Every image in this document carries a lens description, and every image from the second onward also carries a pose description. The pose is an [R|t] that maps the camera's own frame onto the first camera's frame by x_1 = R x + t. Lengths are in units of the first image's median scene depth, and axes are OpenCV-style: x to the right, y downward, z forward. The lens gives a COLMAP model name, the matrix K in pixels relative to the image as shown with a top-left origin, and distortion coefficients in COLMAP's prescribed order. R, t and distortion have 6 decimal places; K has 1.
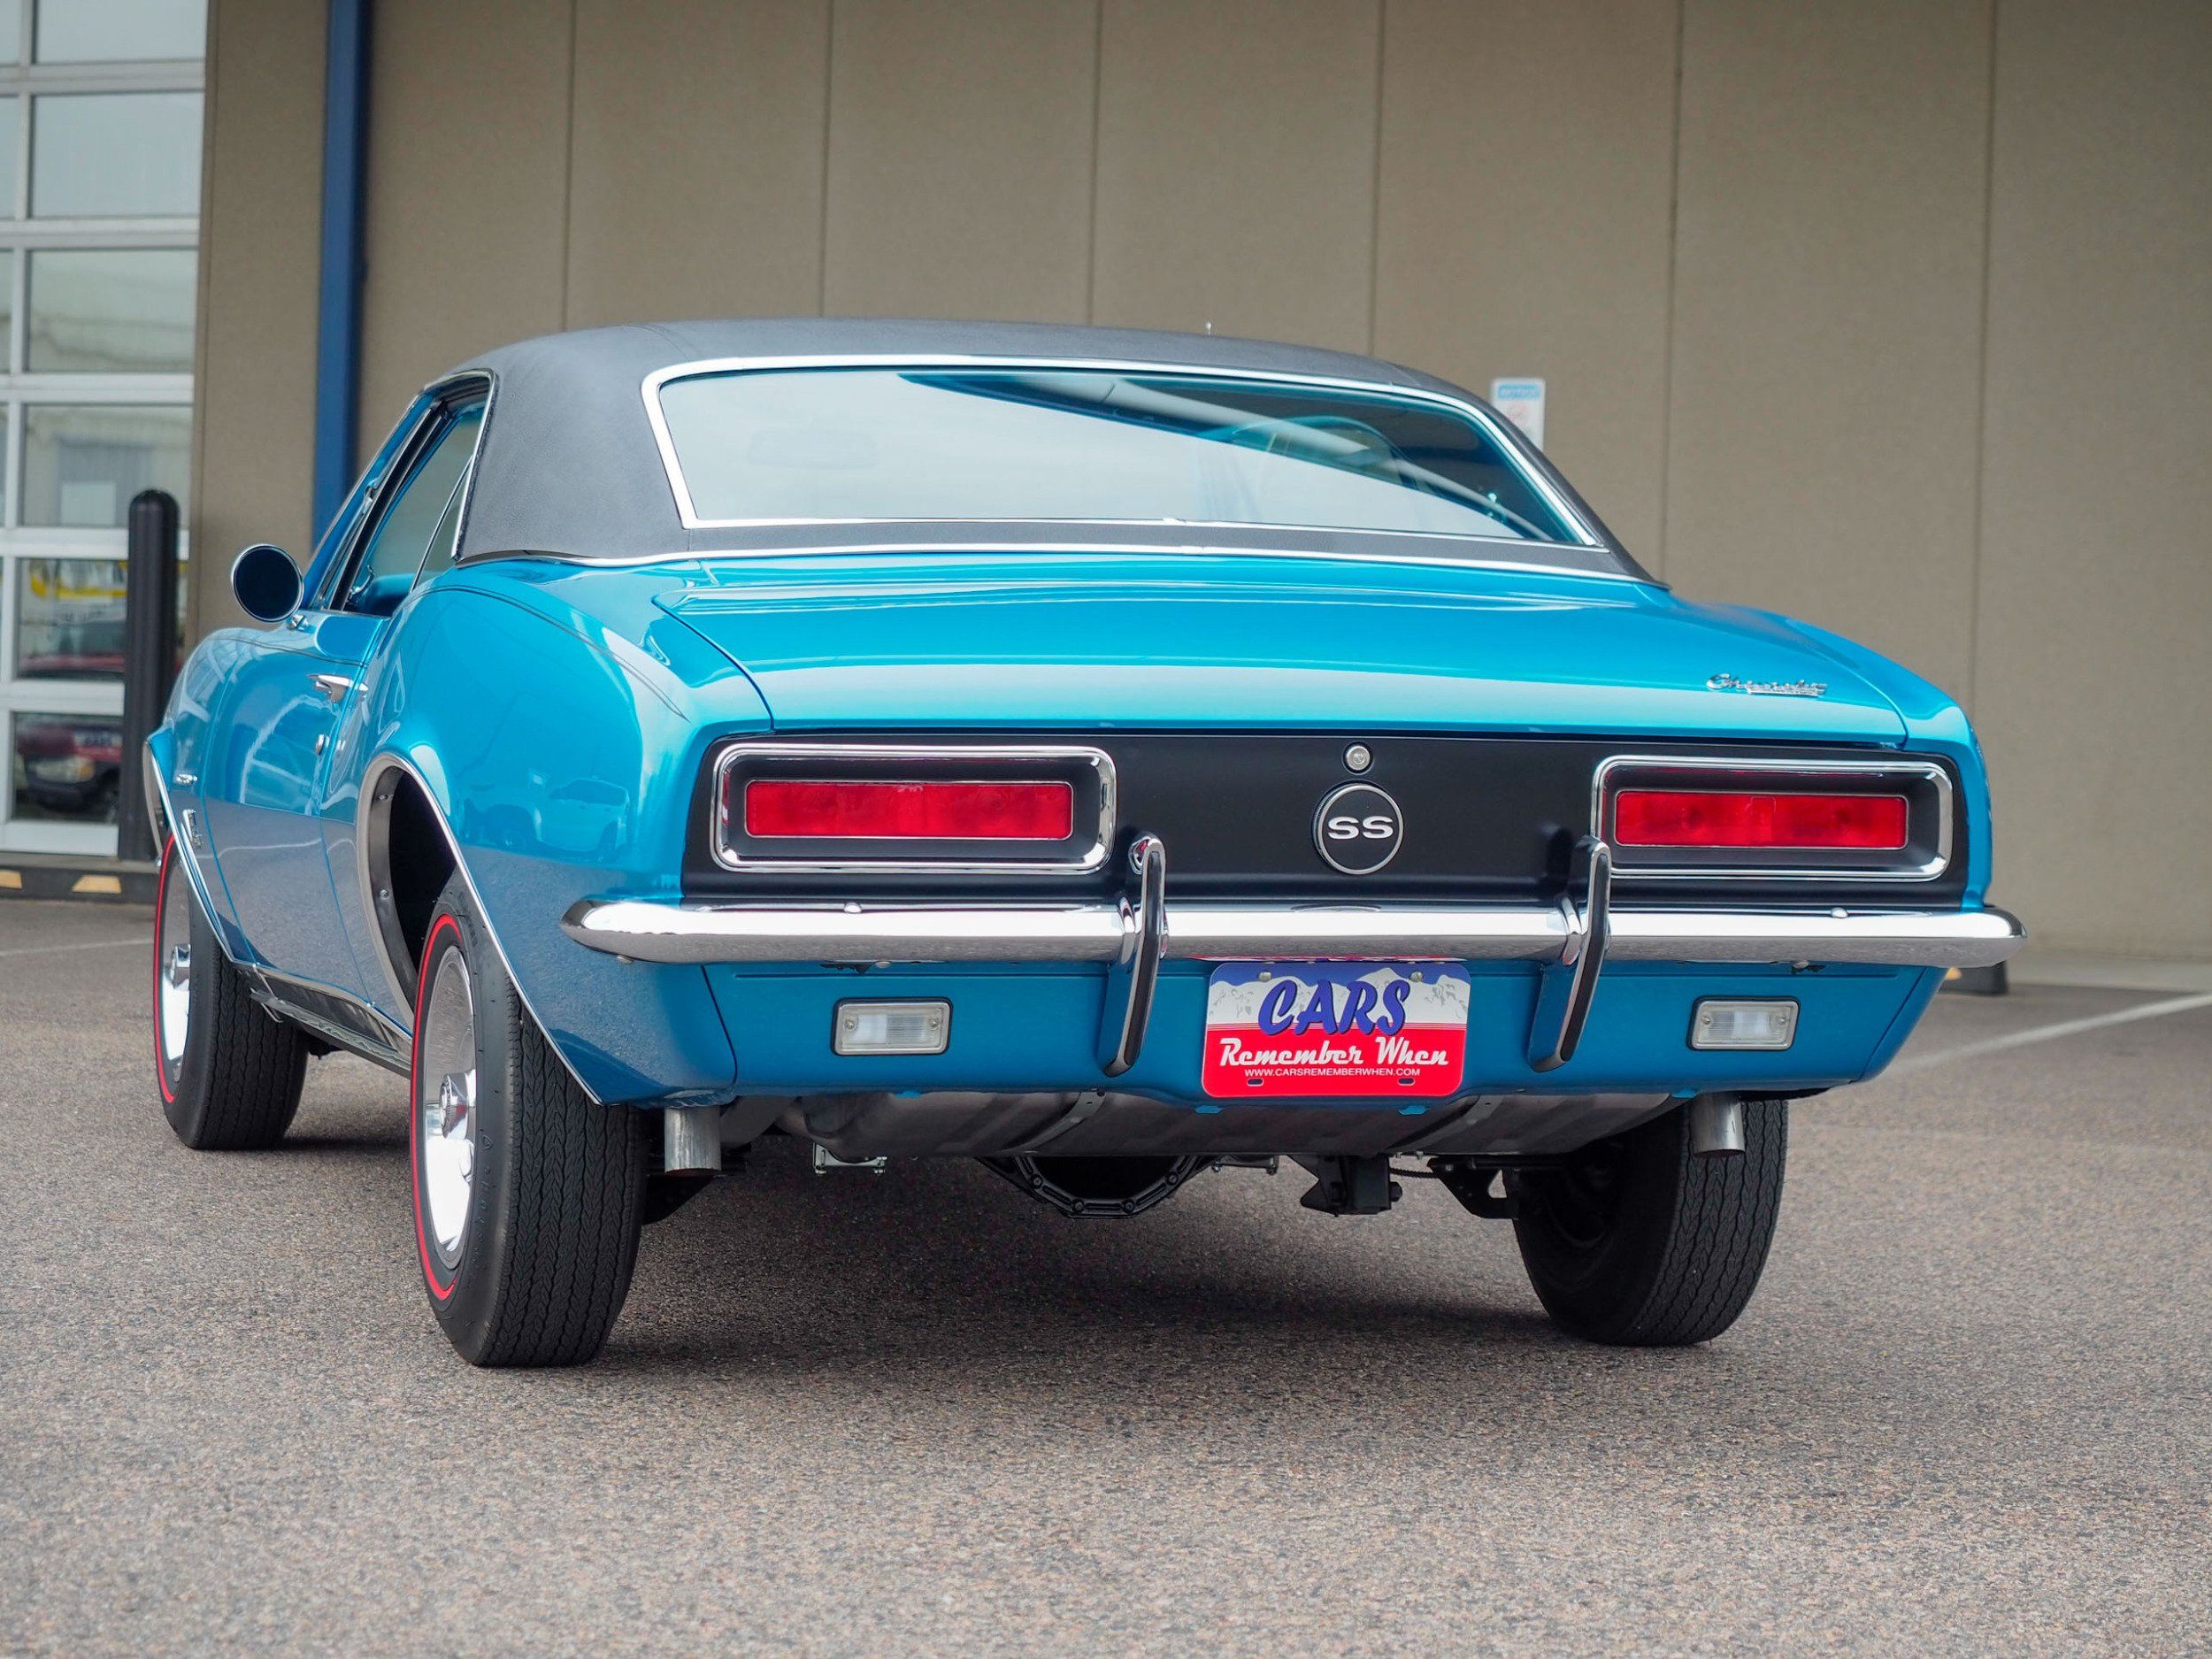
lens RADIAL K [[5055.7, 0, 1098.9], [0, 5055.7, 832.1], [0, 0, 1]] dist [0.060146, -0.255958]
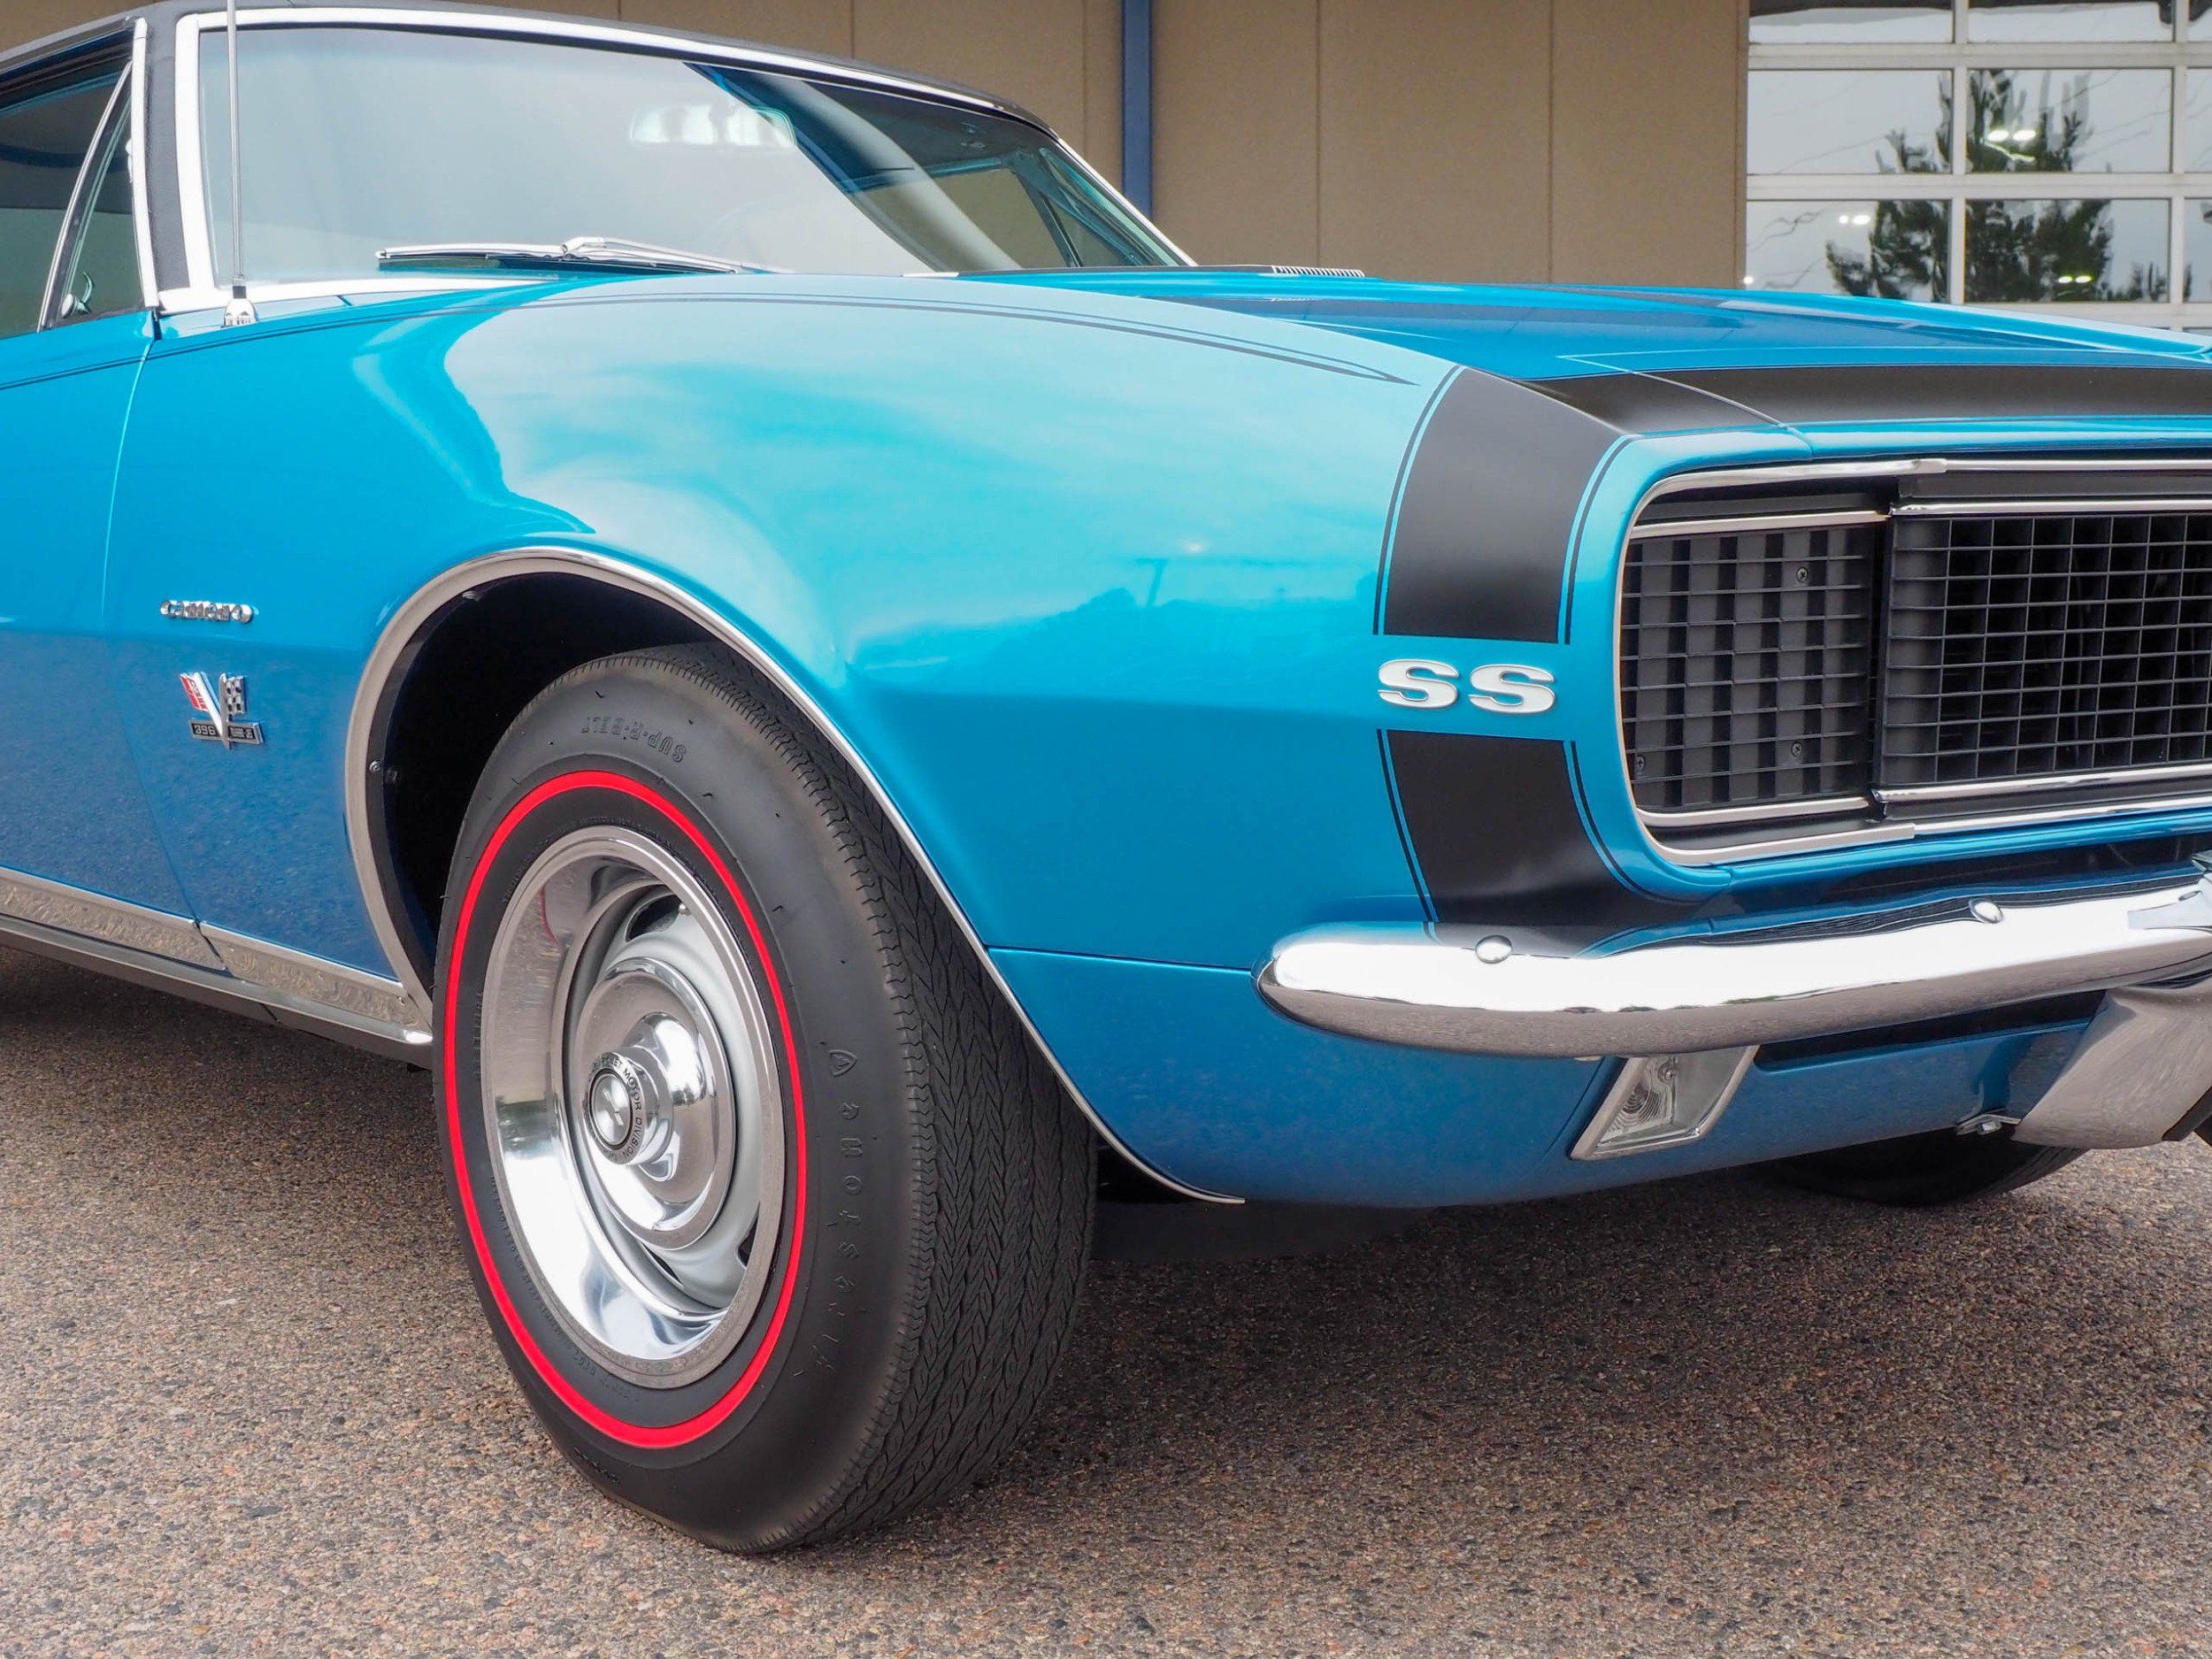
lens RADIAL K [[2733.4, 0, 1089.0], [0, 2733.4, 797.0], [0, 0, 1]] dist [0.015977, -0.024635]
pose [[0.905574, -0.064421, 0.419269, -0.299648], [0.041653, 0.997129, 0.063244, 0.000181], [-0.422139, -0.039808, 0.905657, 0.811550]]
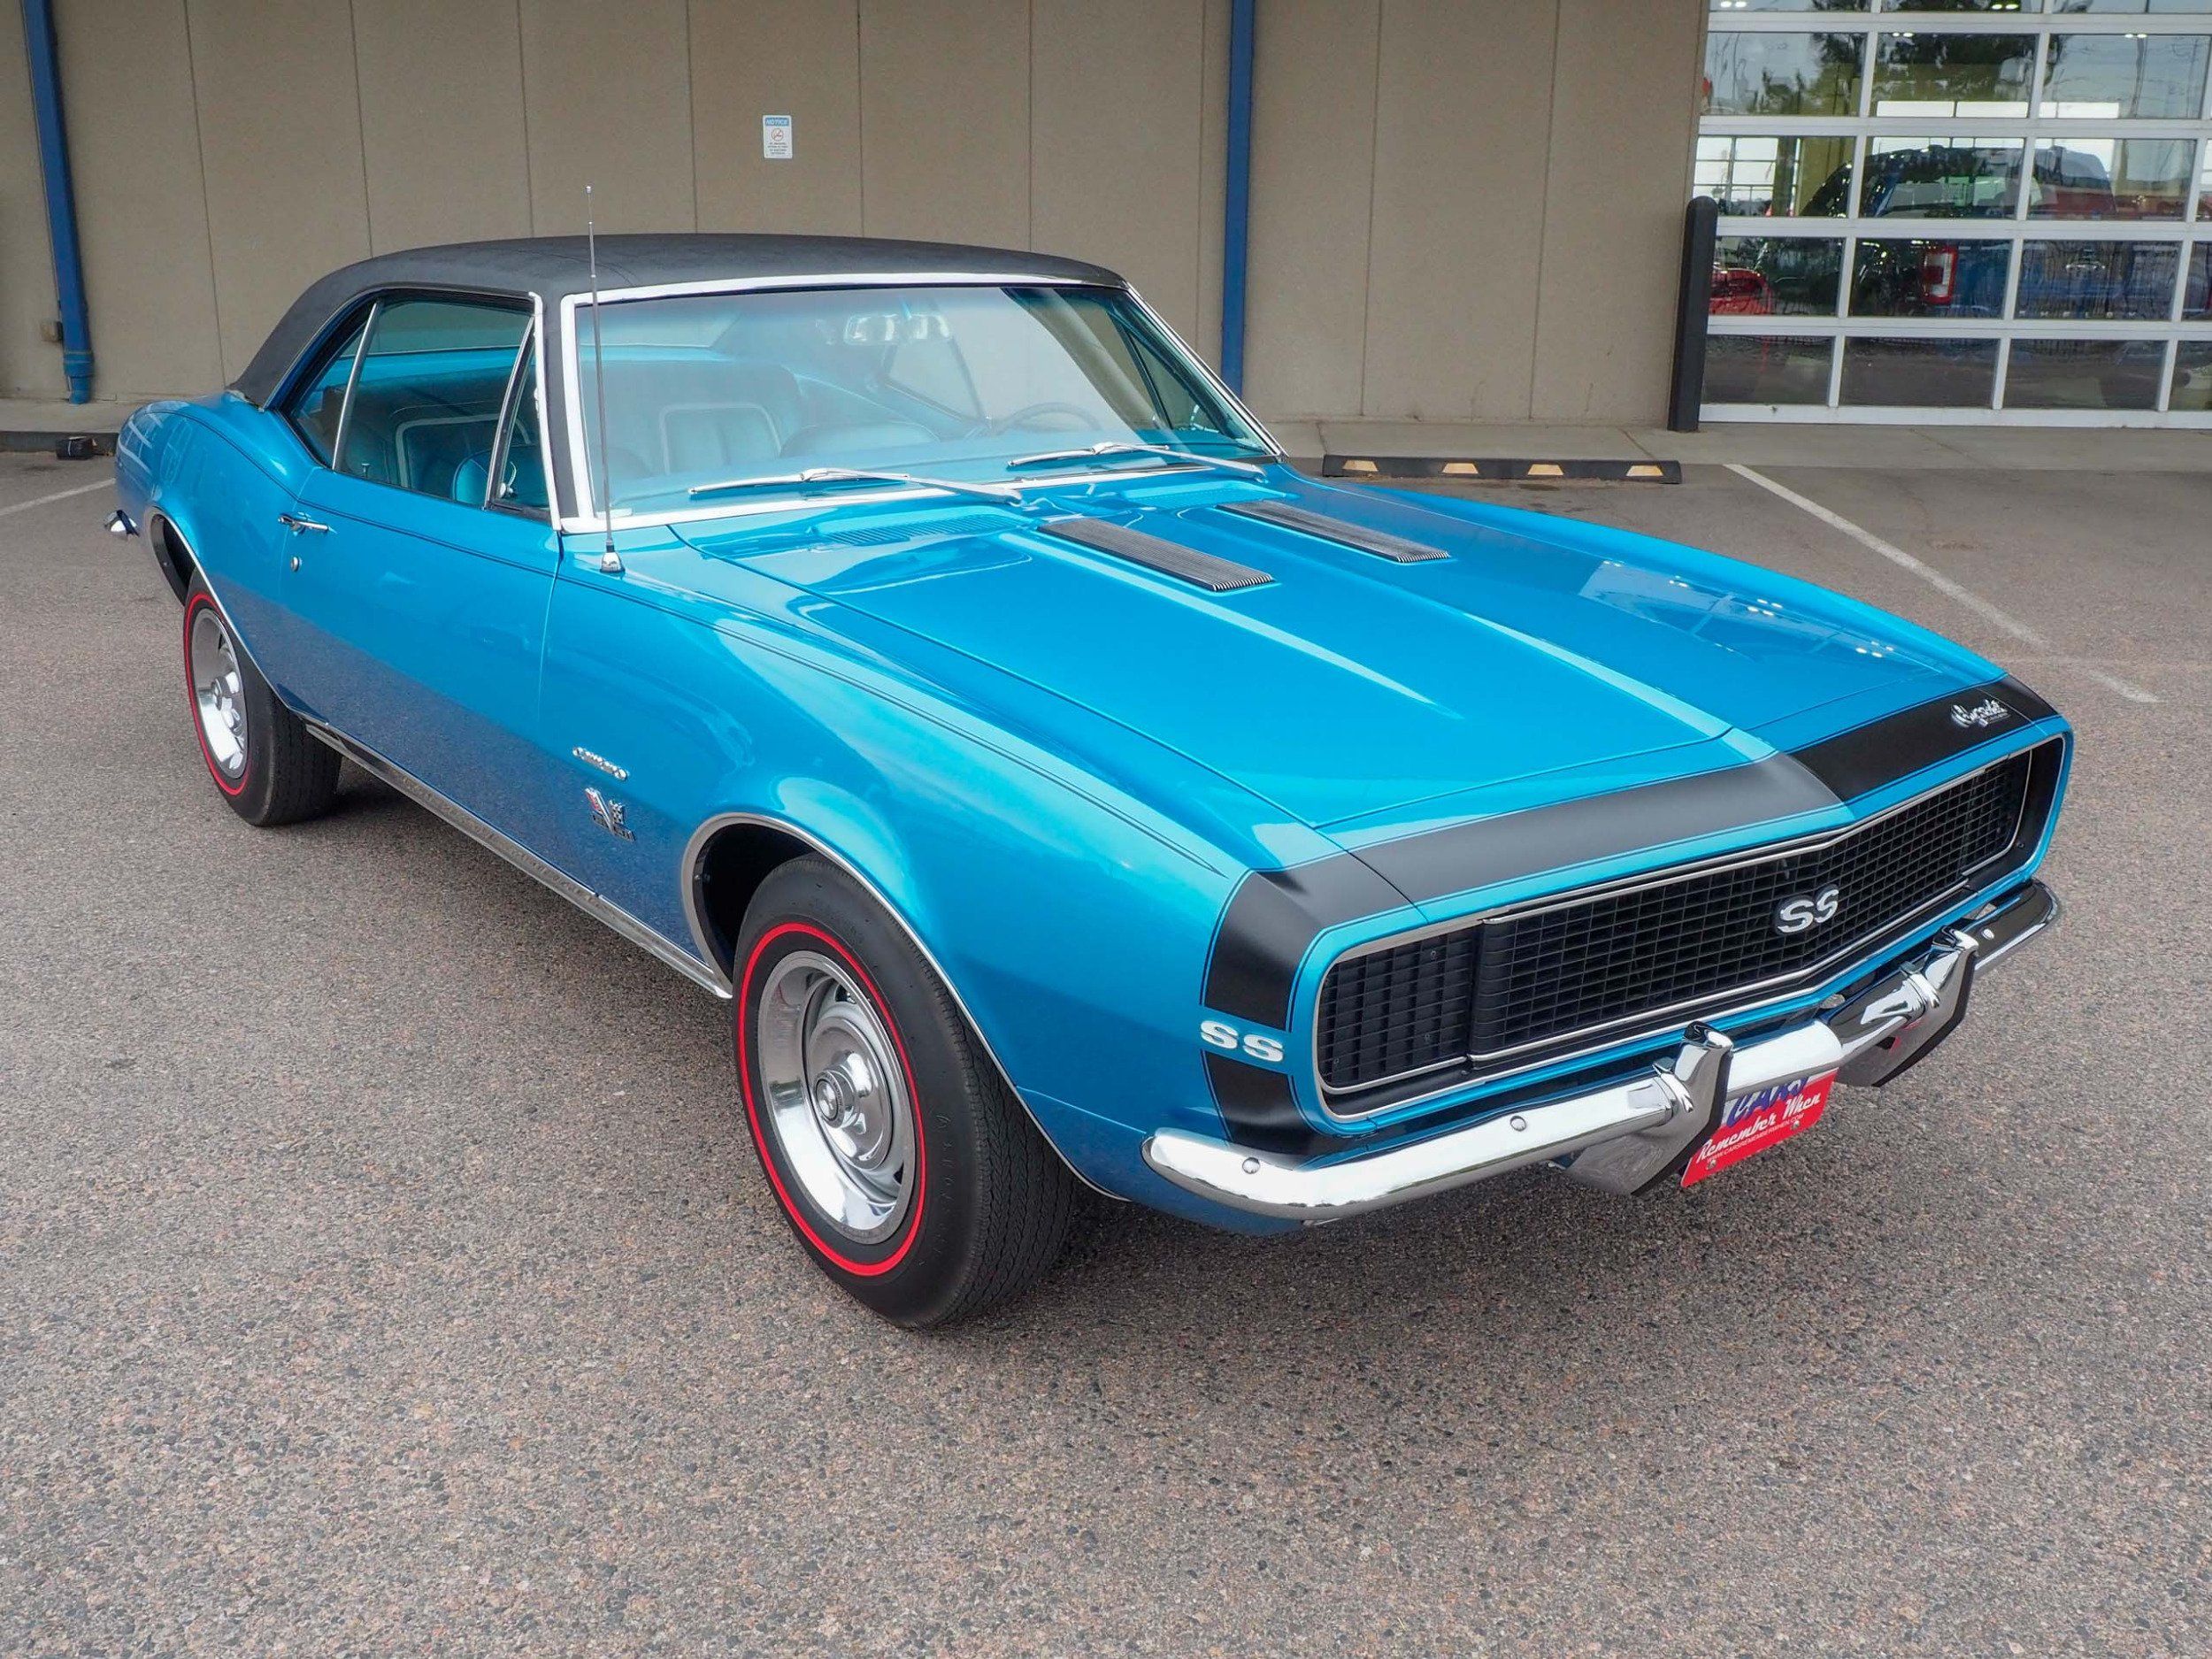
lens RADIAL K [[2017.1, 0, 1101.9], [0, 2017.1, 822.9], [0, 0, 1]] dist [0.016226, -0.026937]
pose [[0.928854, -0.124258, 0.348984, -0.309925], [0.024430, 0.960561, 0.276993, -0.134077], [-0.369639, -0.248760, 0.895257, 0.713695]]
